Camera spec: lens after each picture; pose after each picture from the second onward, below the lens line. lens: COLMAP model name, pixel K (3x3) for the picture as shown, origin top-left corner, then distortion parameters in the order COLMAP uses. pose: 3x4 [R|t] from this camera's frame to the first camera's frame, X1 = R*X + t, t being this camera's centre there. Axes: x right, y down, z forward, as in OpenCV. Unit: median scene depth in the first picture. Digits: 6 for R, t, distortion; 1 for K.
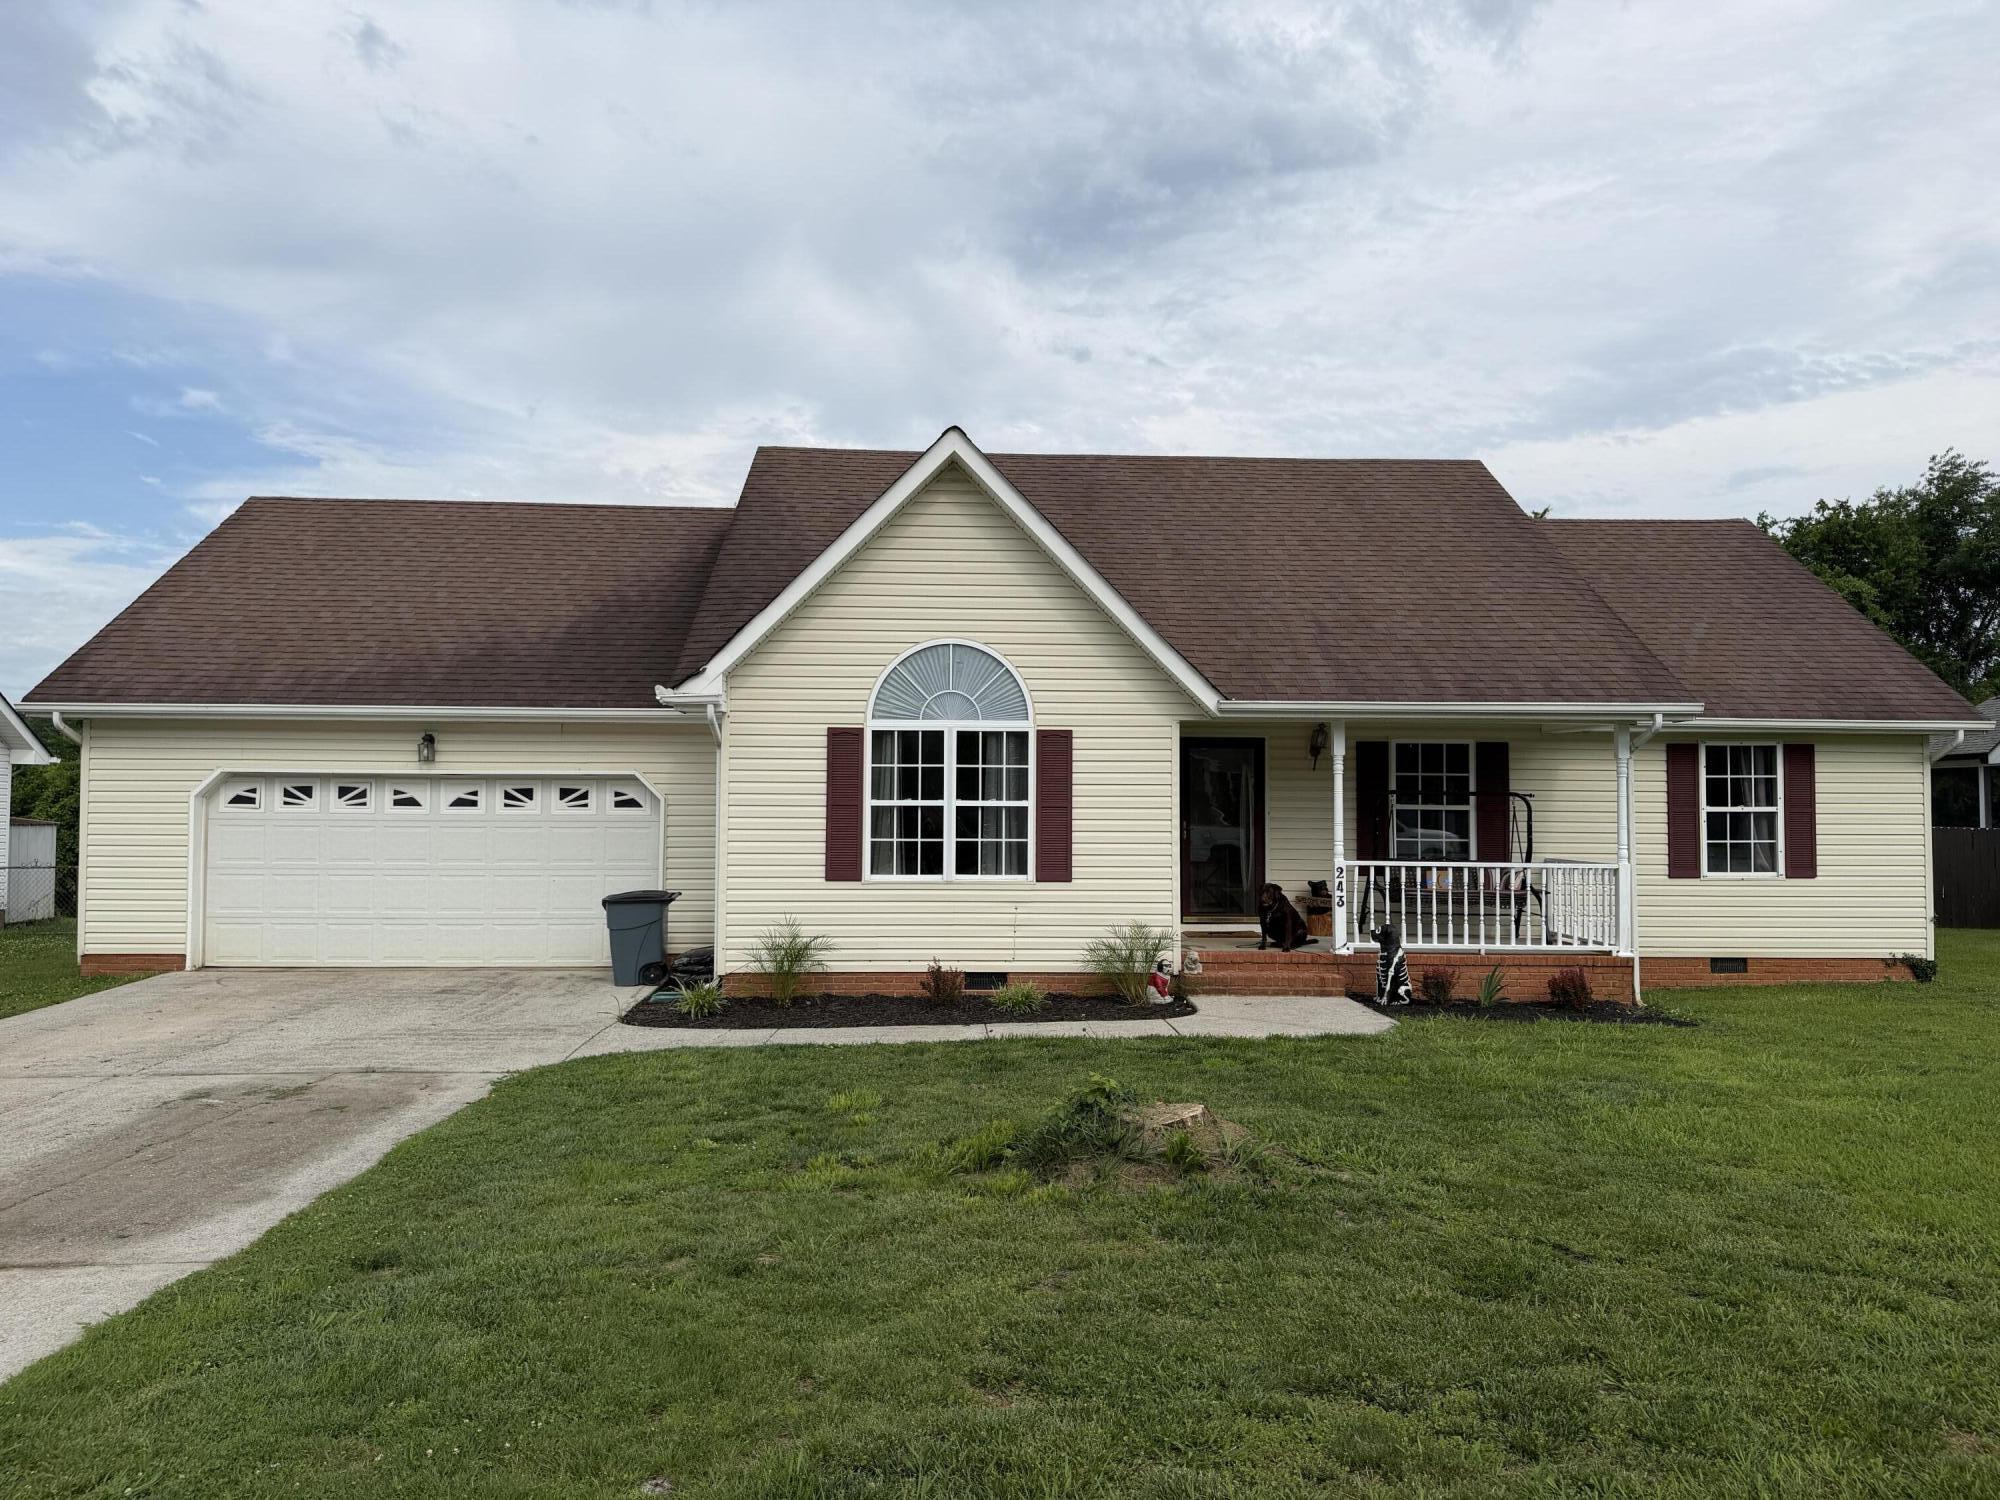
lens RADIAL K [[1367.7, 0, 996.8], [0, 1367.7, 750.6], [0, 0, 1]] dist [0.021329, -0.028167]
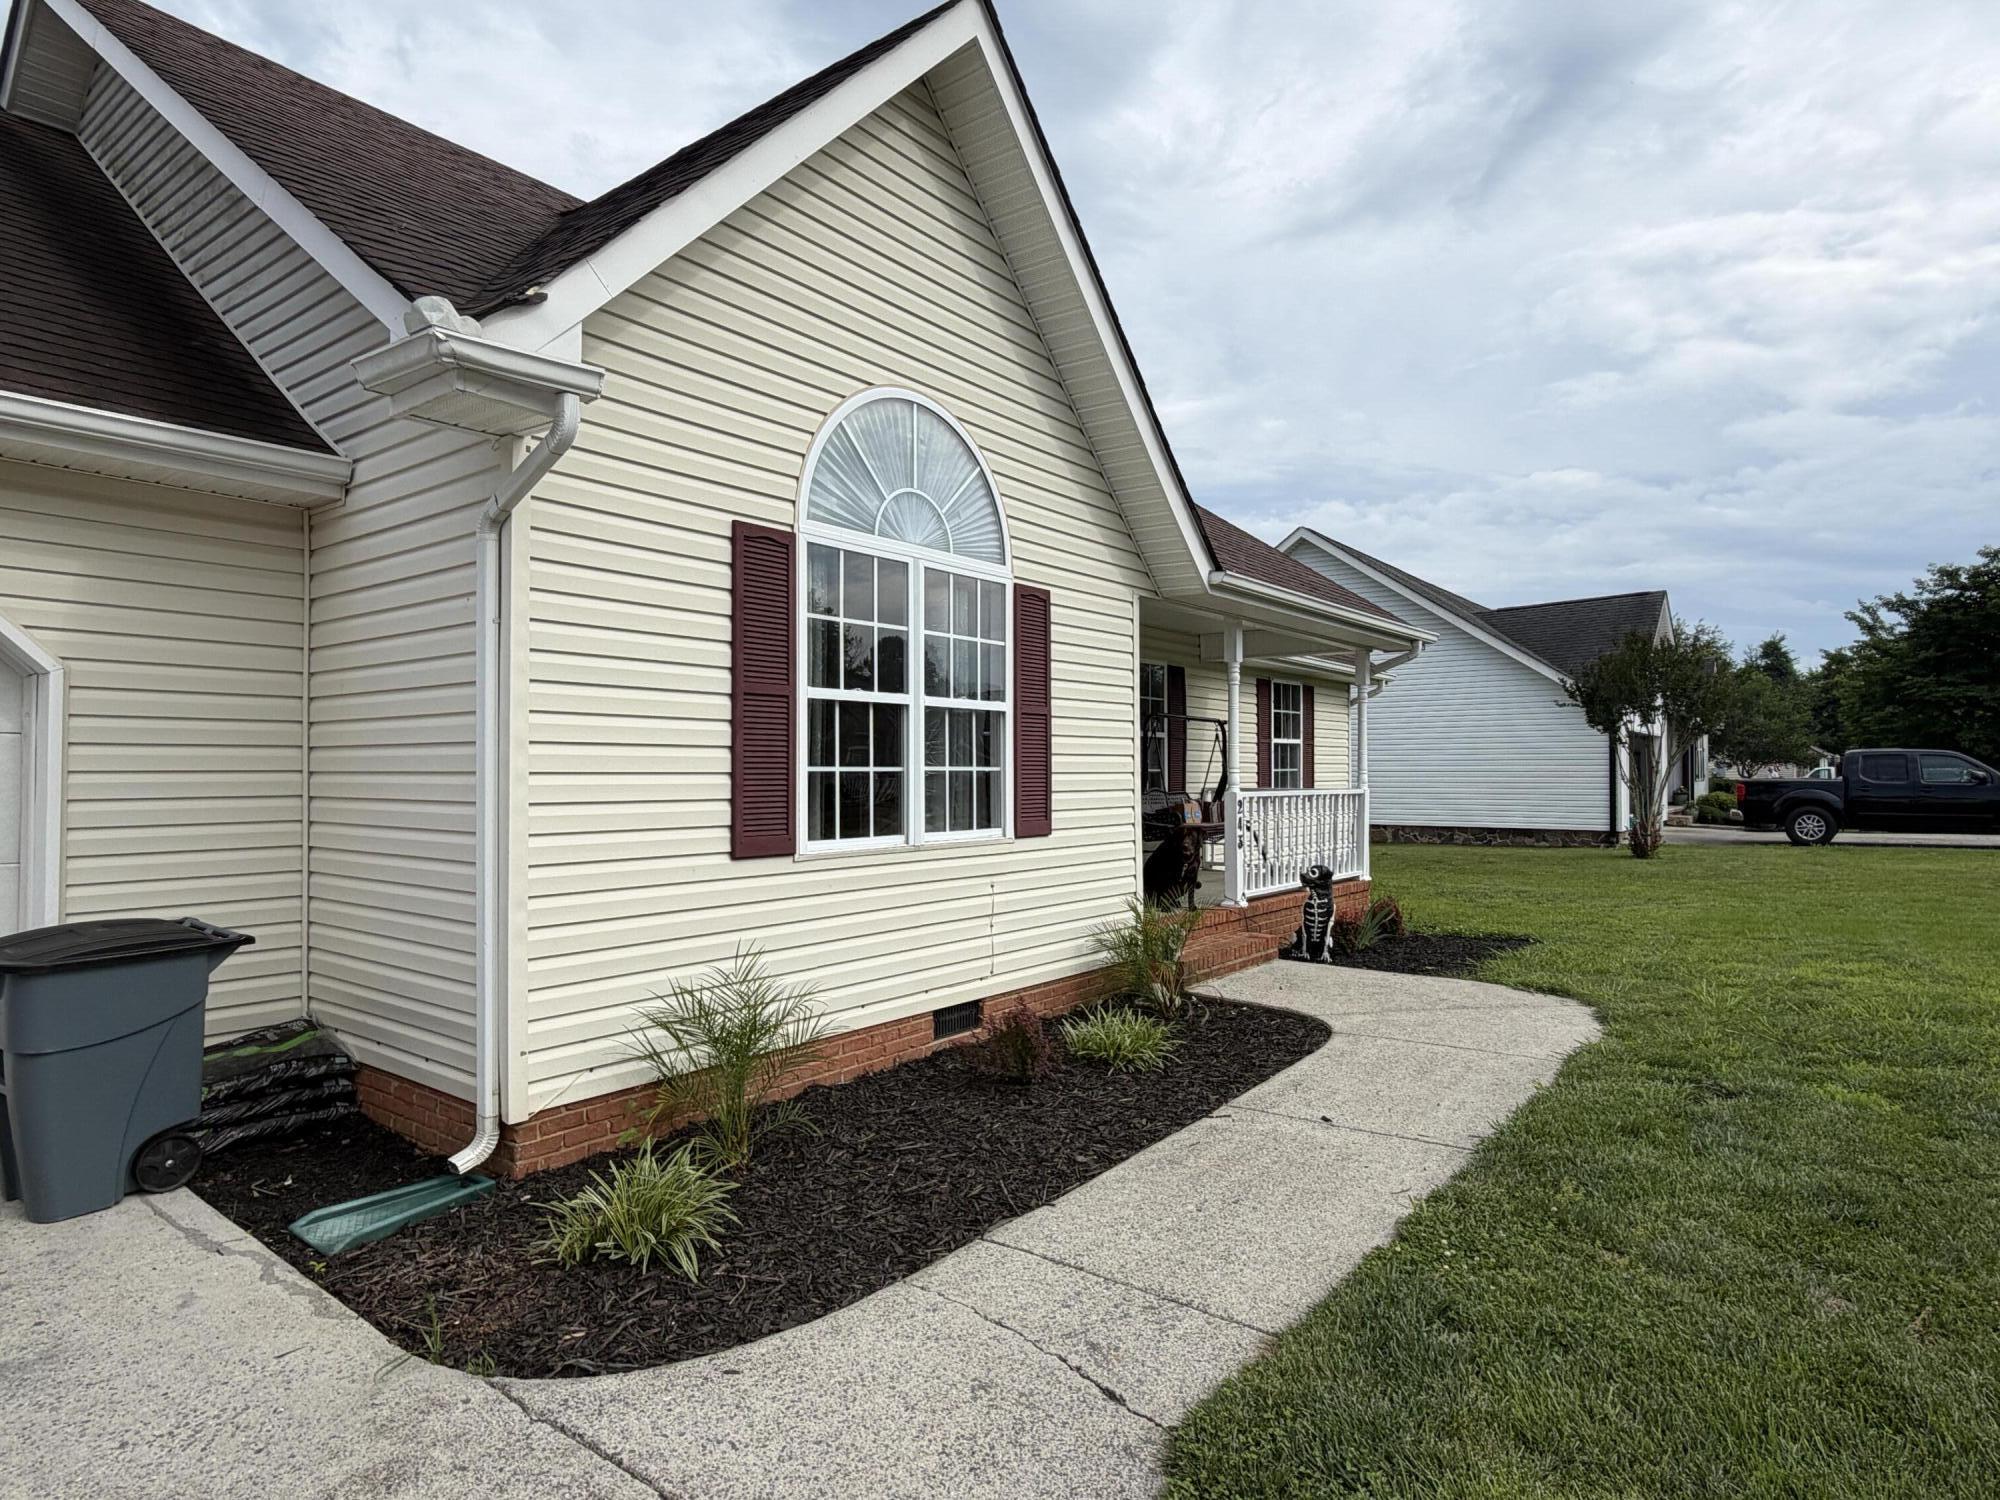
lens RADIAL K [[1108.2, 0, 1003.9], [0, 1108.2, 754.2], [0, 0, 1]] dist [-0.001059, -0.000033]
pose [[0.642526, 0.003415, 0.766256, -0.344491], [-0.026150, 0.999505, 0.017473, 0.051023], [-0.765817, -0.031264, 0.642298, 0.694883]]
